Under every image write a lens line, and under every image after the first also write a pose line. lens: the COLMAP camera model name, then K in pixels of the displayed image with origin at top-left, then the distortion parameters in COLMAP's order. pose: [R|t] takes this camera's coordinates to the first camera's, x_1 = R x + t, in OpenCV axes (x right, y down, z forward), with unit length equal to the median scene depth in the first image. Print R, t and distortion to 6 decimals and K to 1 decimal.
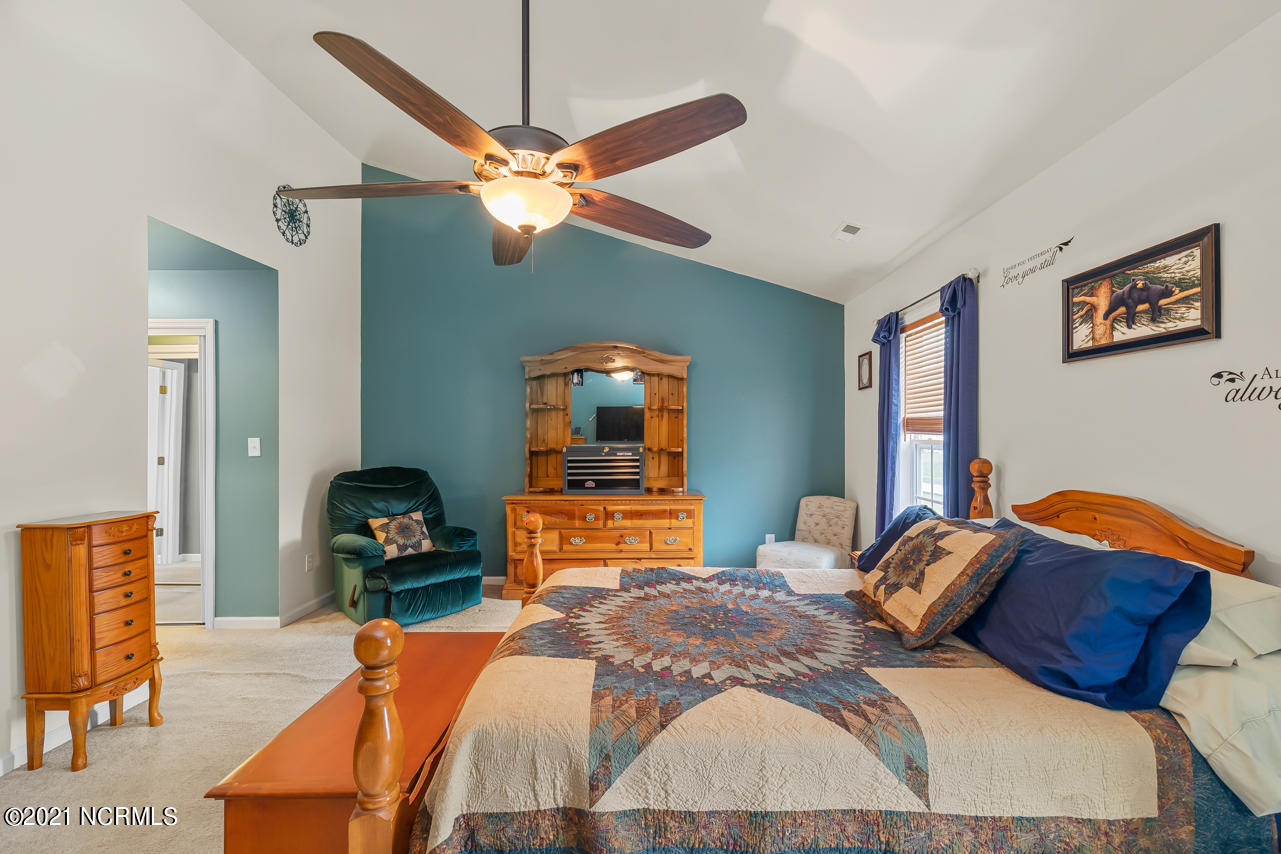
lens RADIAL K [[571.5, 0, 638.2], [0, 571.5, 430.6], [0, 0, 1]] dist [0.010873, -0.003694]
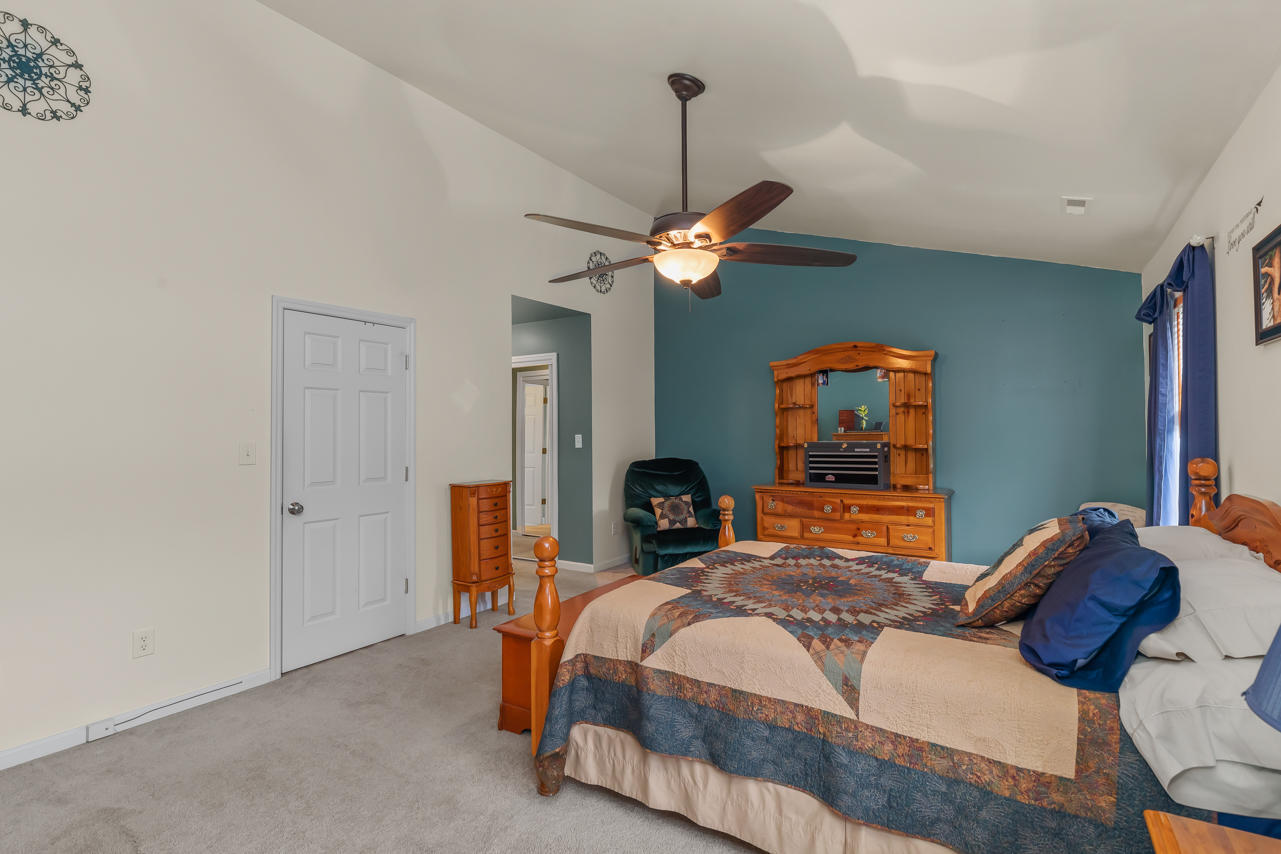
lens RADIAL K [[571.5, 0, 638.1], [0, 571.5, 415.6], [0, 0, 1]] dist [0.010873, -0.003694]
pose [[0.841867, -0.019403, -0.539335, 0.455248], [0.008611, 0.999709, -0.022525, -0.003029], [0.539616, 0.014319, 0.841790, -0.216293]]
